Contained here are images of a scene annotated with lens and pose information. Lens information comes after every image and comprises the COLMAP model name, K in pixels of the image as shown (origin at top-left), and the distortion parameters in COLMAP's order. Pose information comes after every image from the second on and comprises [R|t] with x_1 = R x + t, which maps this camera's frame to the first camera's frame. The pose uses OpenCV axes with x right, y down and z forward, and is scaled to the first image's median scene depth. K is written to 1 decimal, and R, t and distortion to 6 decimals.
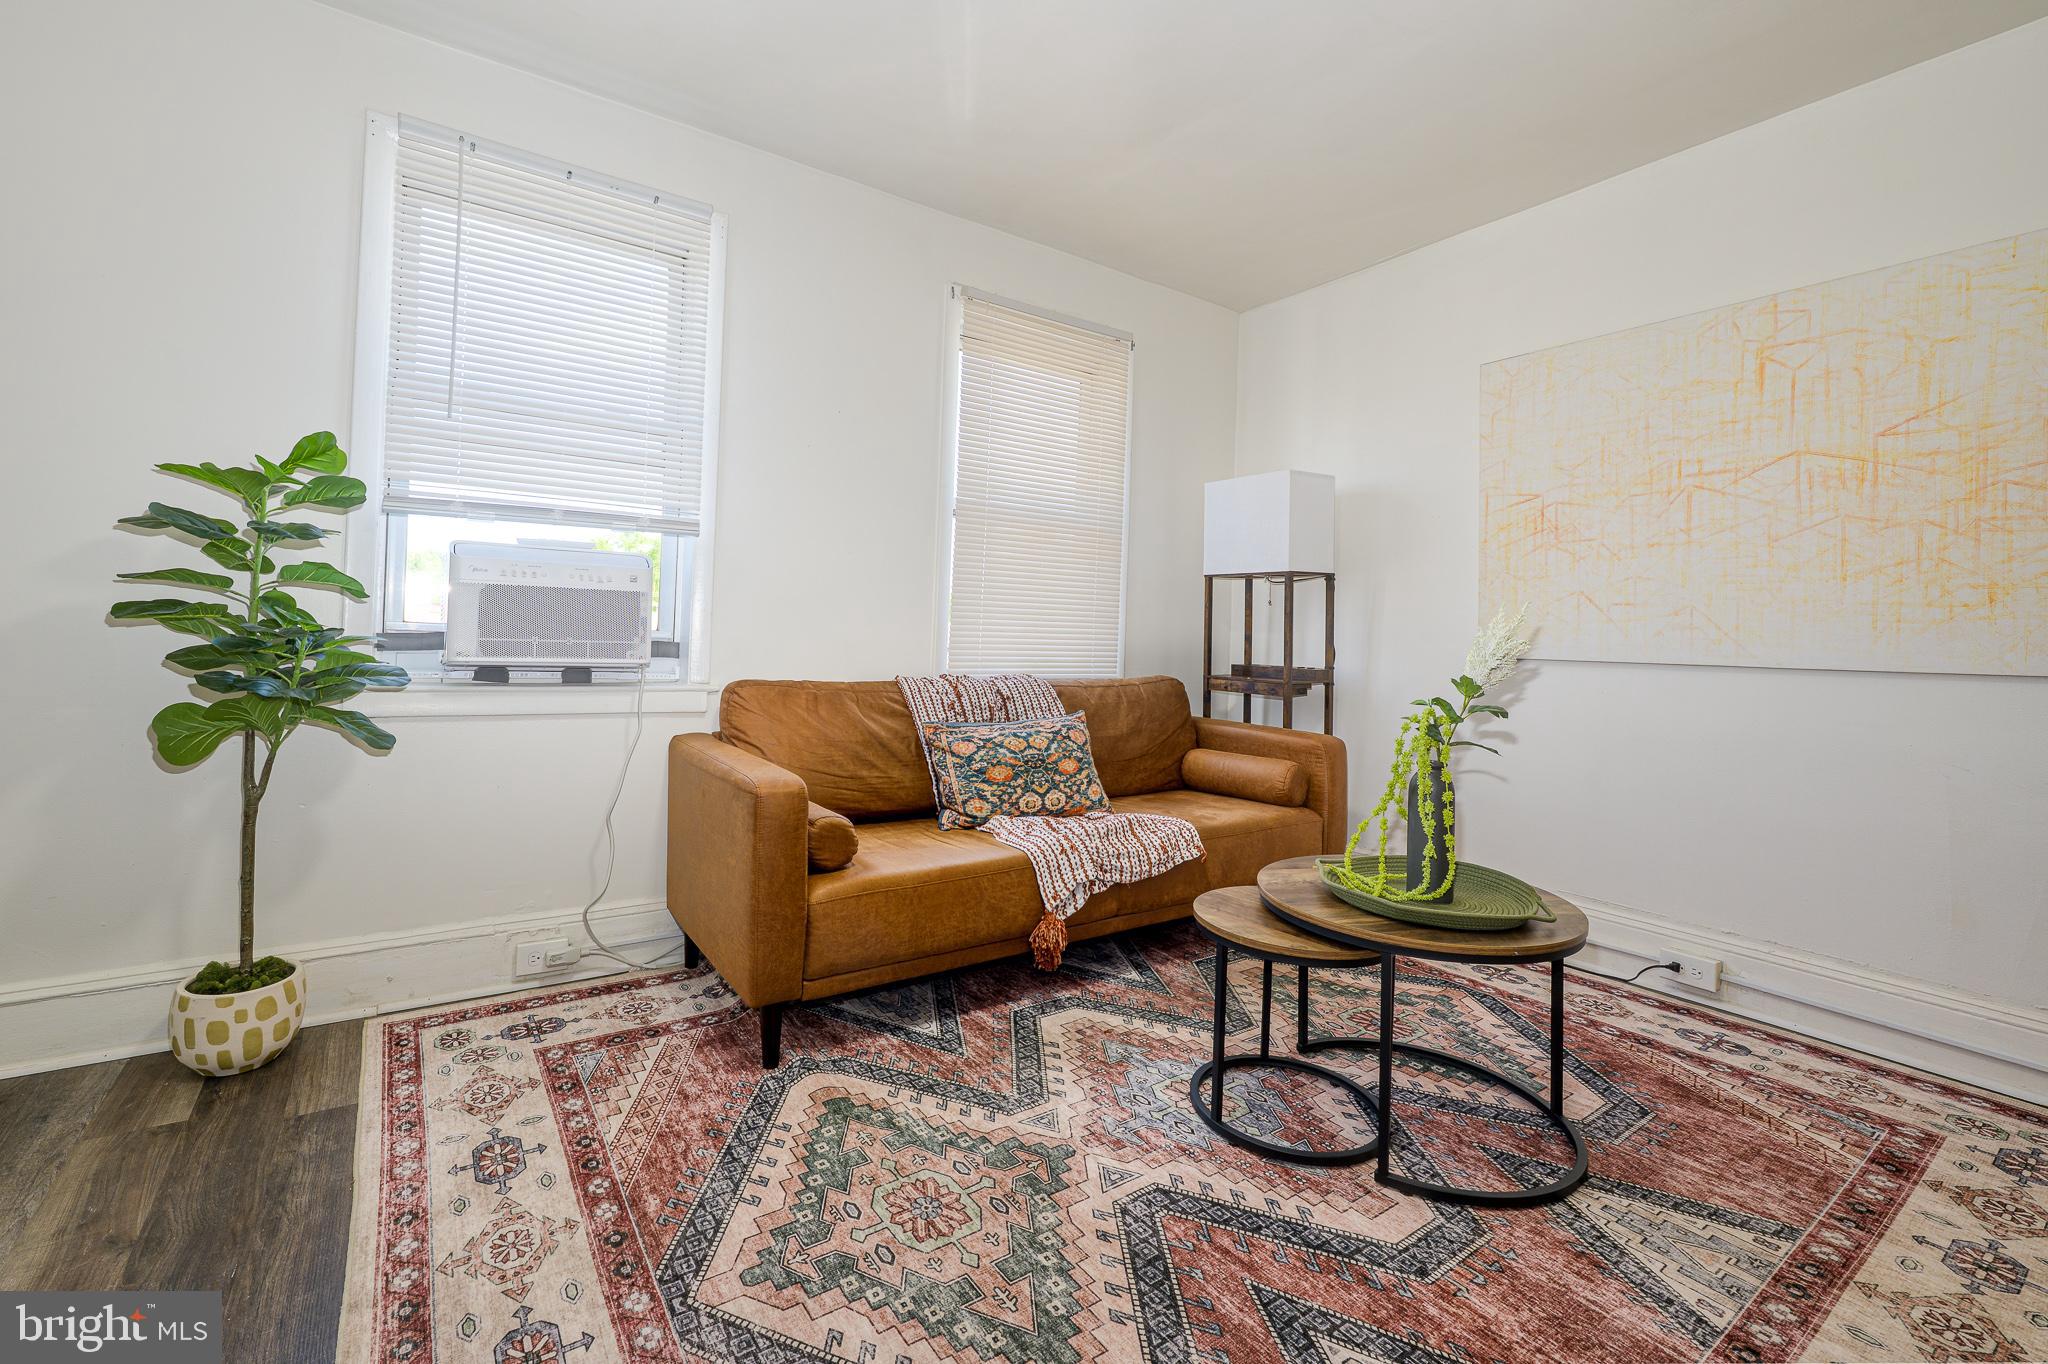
lens RADIAL K [[830.5, 0, 1026.6], [0, 830.5, 666.5], [0, 0, 1]] dist [0.000719, 0.000118]
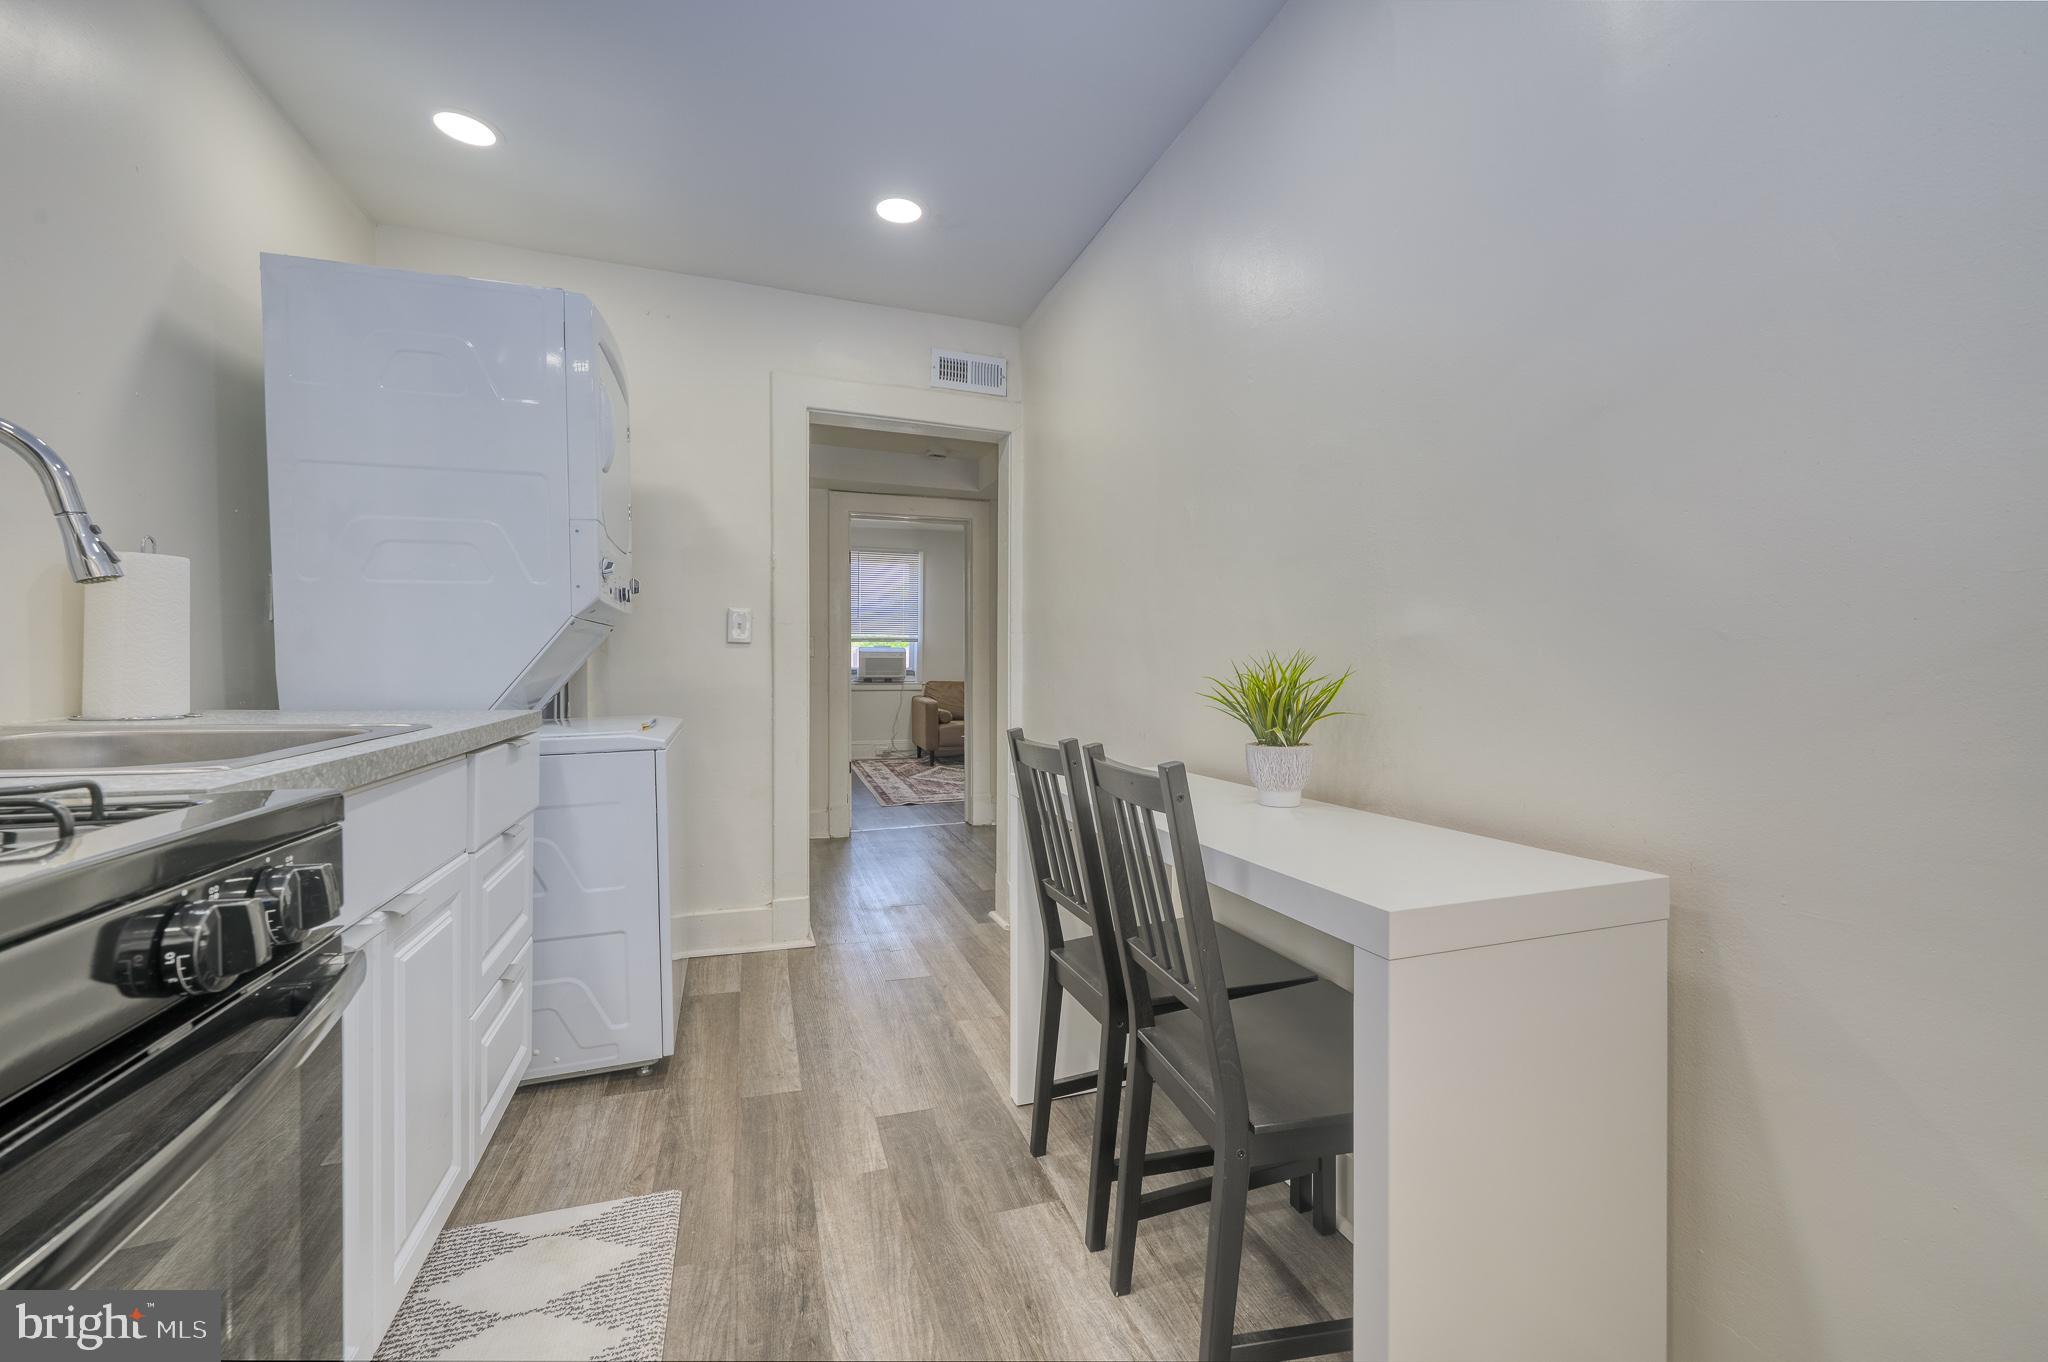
lens RADIAL K [[830.5, 0, 1026.6], [0, 830.5, 665.5], [0, 0, 1]] dist [0.000719, 0.000118]
pose [[0.961309, -0.020968, -0.274672, 1.176473], [0.019653, 0.999778, -0.007539, -0.017801], [0.274769, 0.001849, 0.961509, -2.622819]]
